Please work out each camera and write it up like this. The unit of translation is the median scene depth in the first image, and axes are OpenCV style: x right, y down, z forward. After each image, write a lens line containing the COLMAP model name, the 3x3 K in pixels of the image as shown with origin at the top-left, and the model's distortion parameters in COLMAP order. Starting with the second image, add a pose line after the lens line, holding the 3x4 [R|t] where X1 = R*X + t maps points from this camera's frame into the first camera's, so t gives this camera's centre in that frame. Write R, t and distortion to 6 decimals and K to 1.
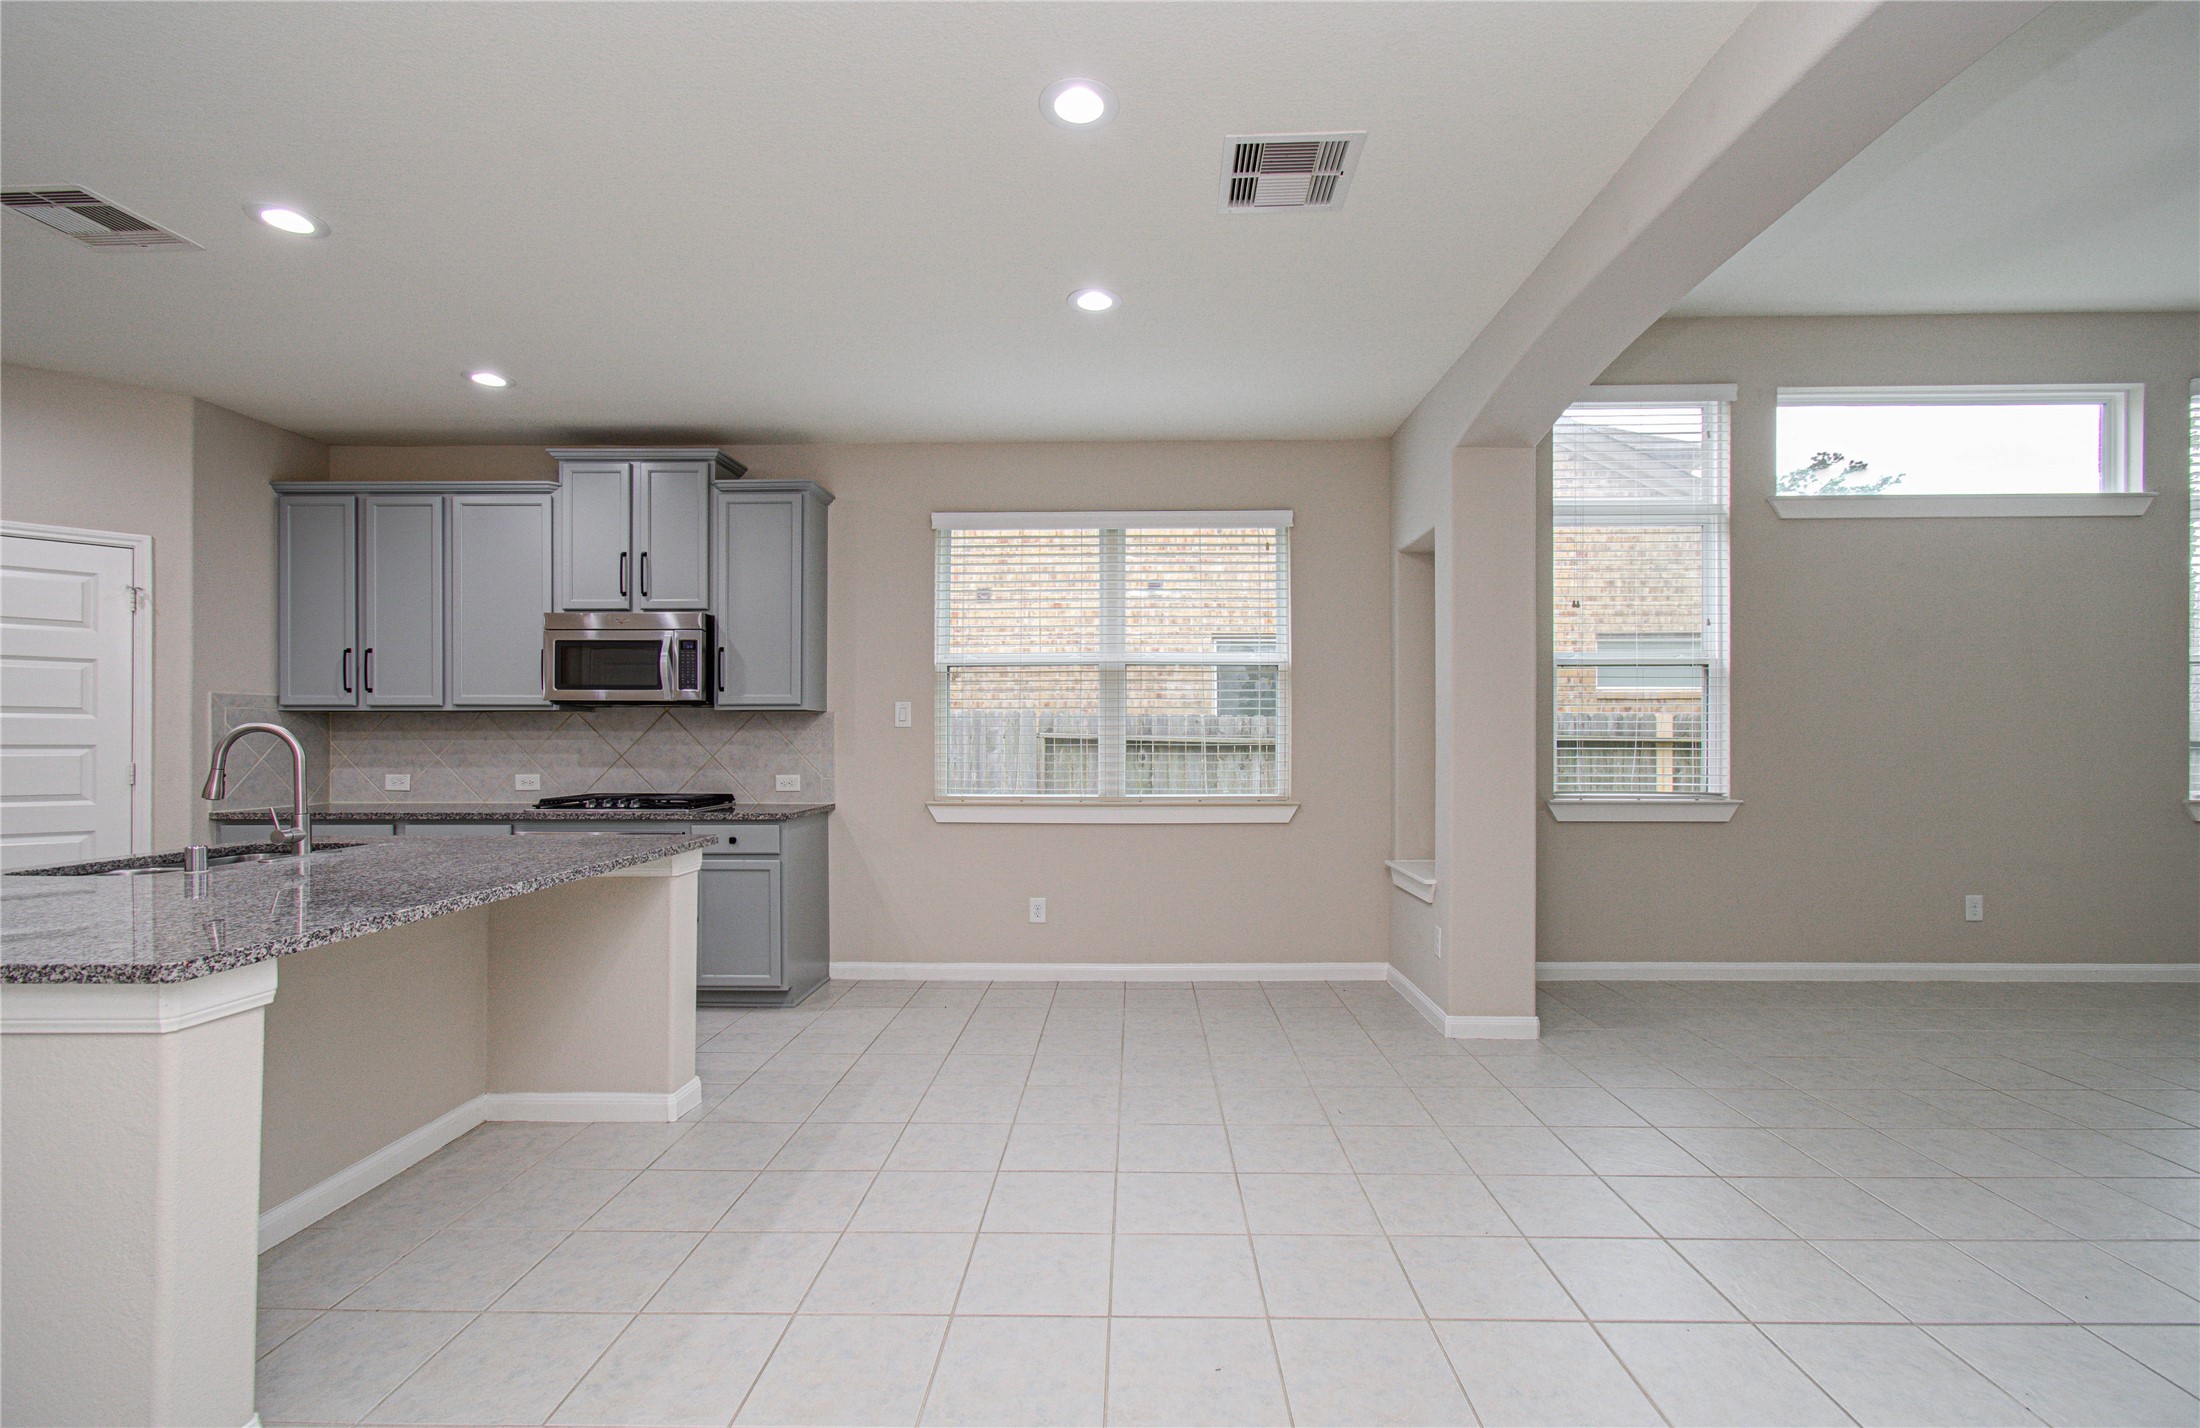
lens RADIAL K [[955.4, 0, 1118.5], [0, 955.4, 734.8], [0, 0, 1]] dist [-0.007052, 0.006033]
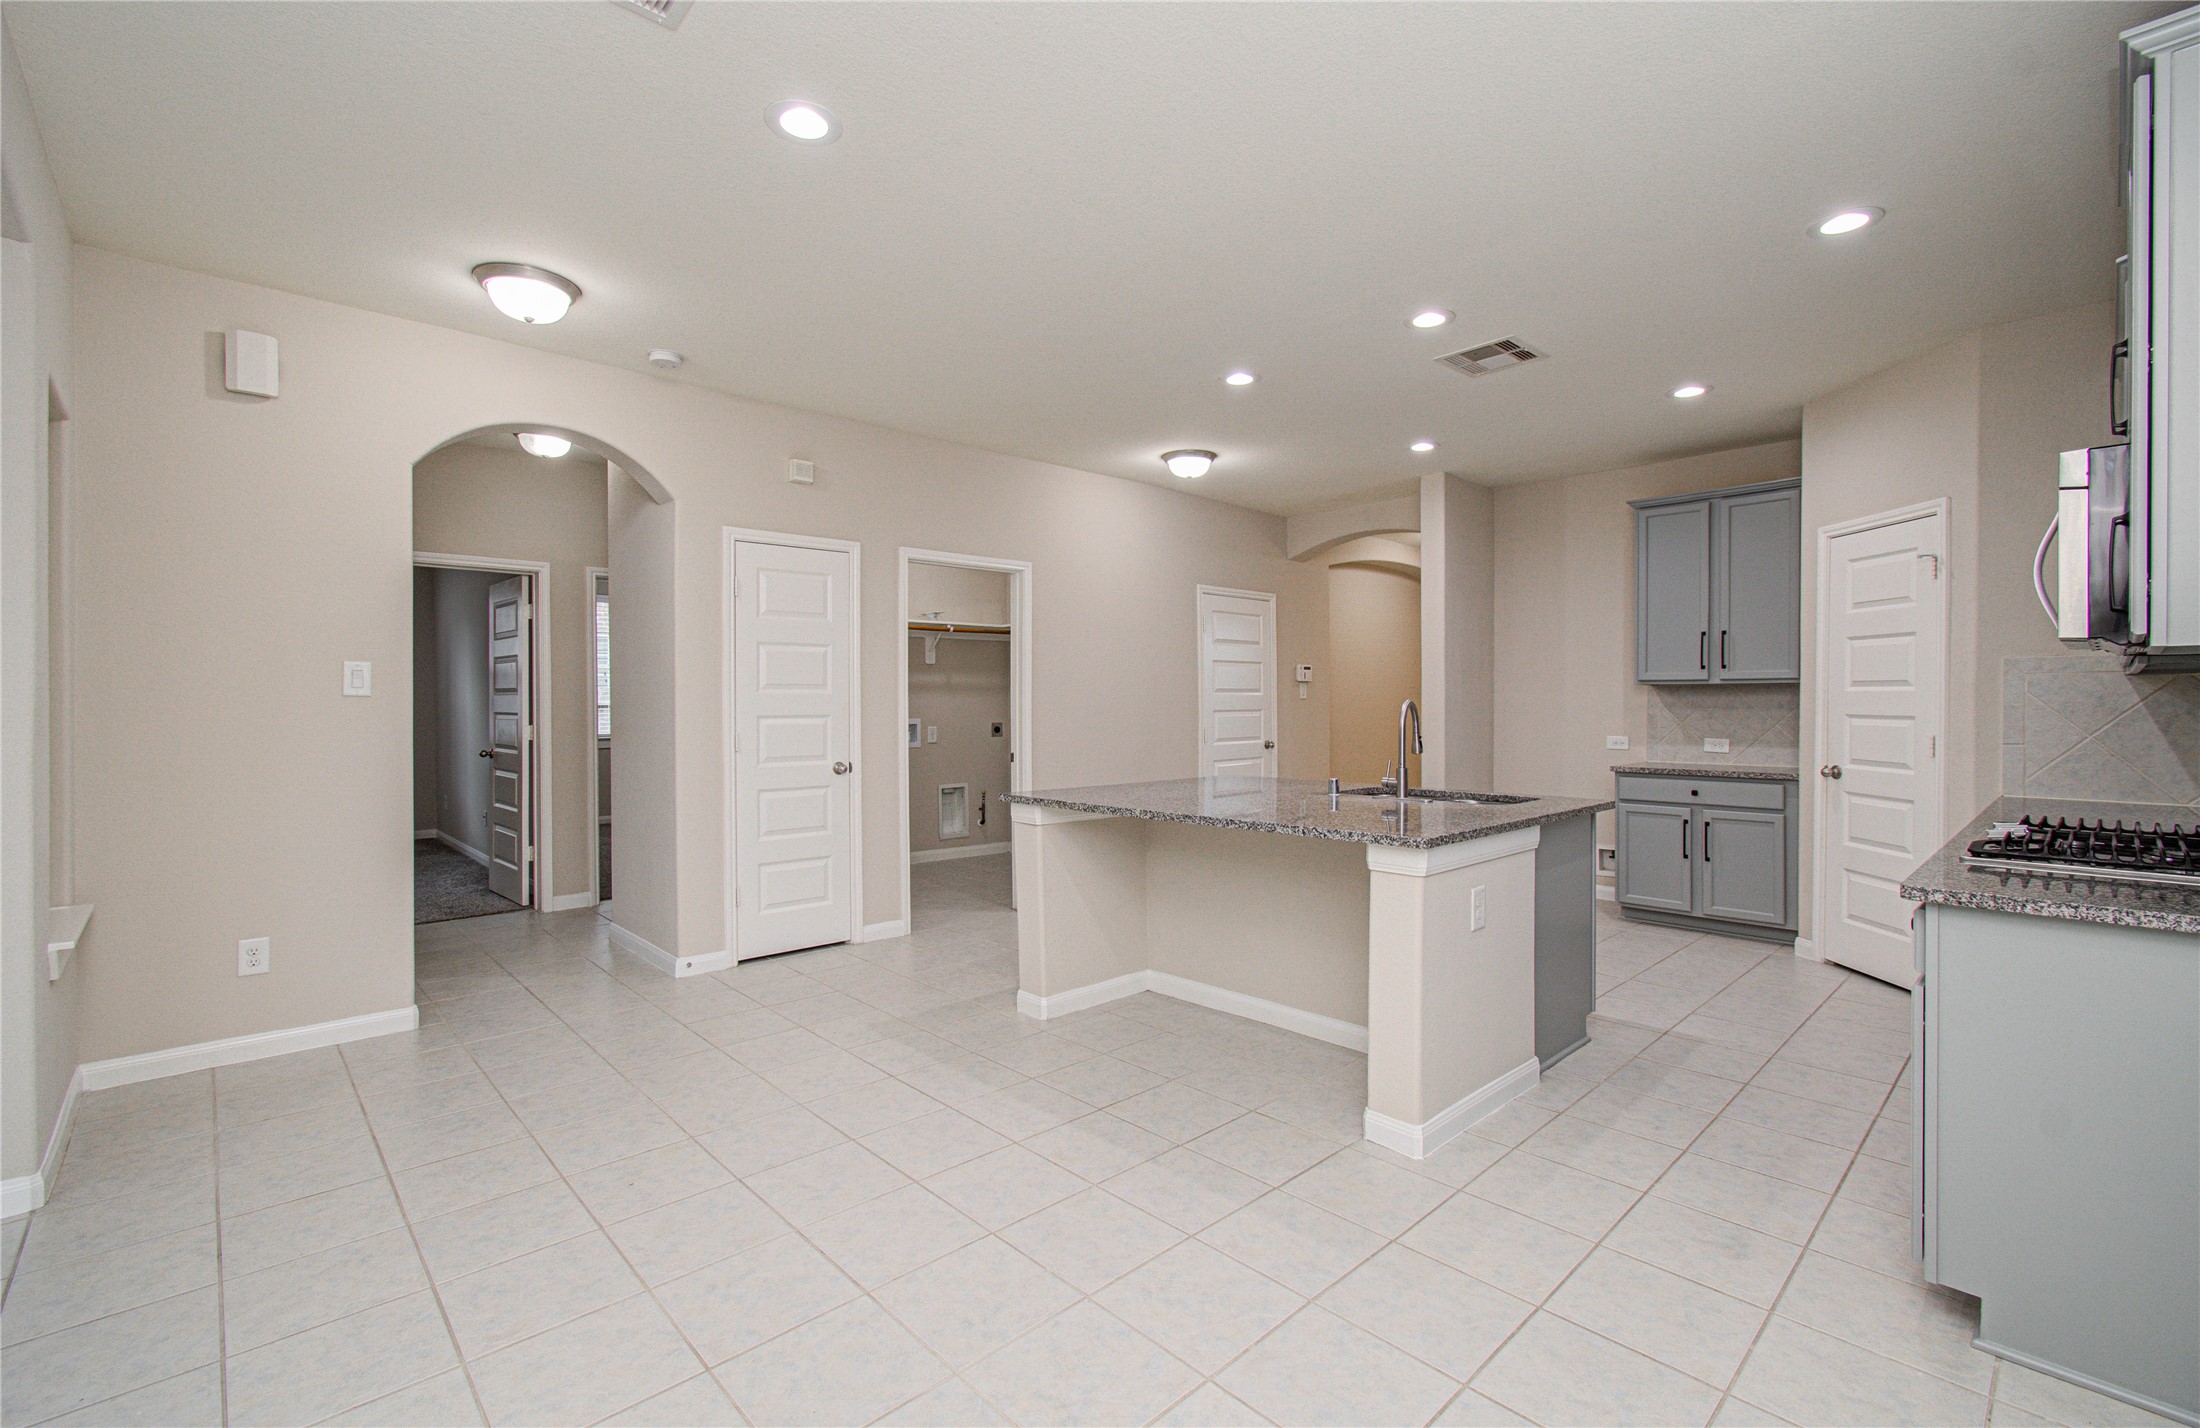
lens RADIAL K [[955.4, 0, 1102.0], [0, 955.4, 707.8], [0, 0, 1]] dist [-0.007052, 0.006033]
pose [[-0.710870, 0.005124, -0.703304, 0.221754], [0.001128, 0.999980, 0.006146, -0.004404], [0.703322, 0.003576, -0.710862, 0.947282]]
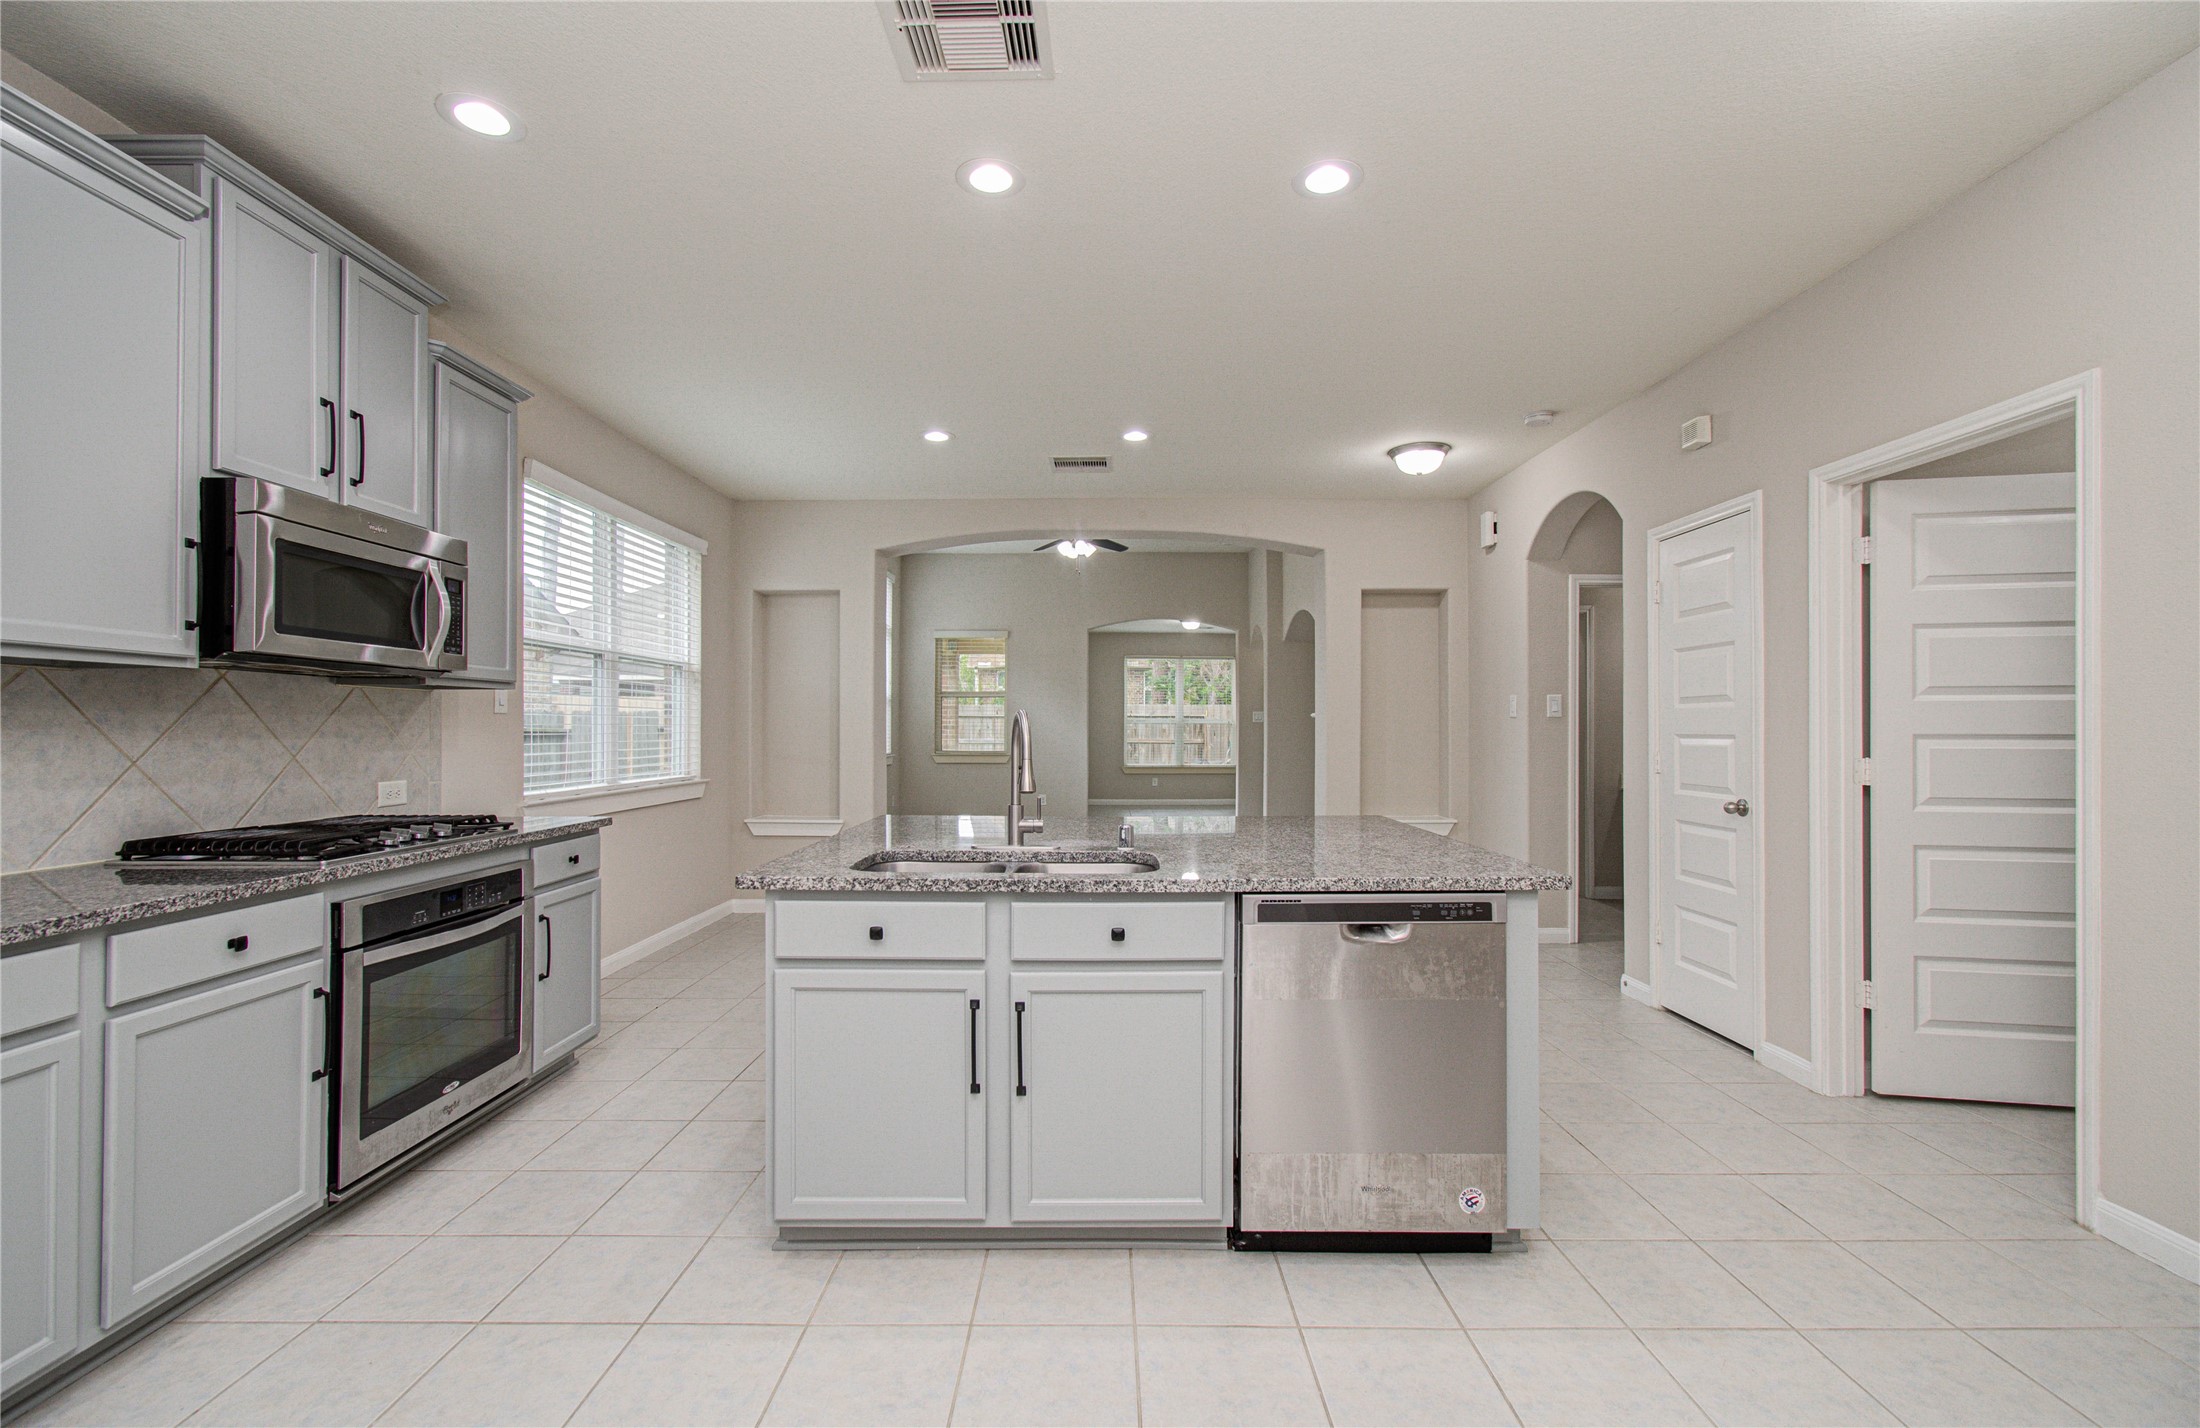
lens RADIAL K [[955.4, 0, 1089.6], [0, 955.4, 718.5], [0, 0, 1]] dist [-0.007052, 0.006033]
pose [[-0.003393, 0.010939, 0.999934, -1.055807], [-0.000407, 0.999940, -0.010940, 0.004848], [-0.999994, -0.000444, -0.003388, 0.528889]]
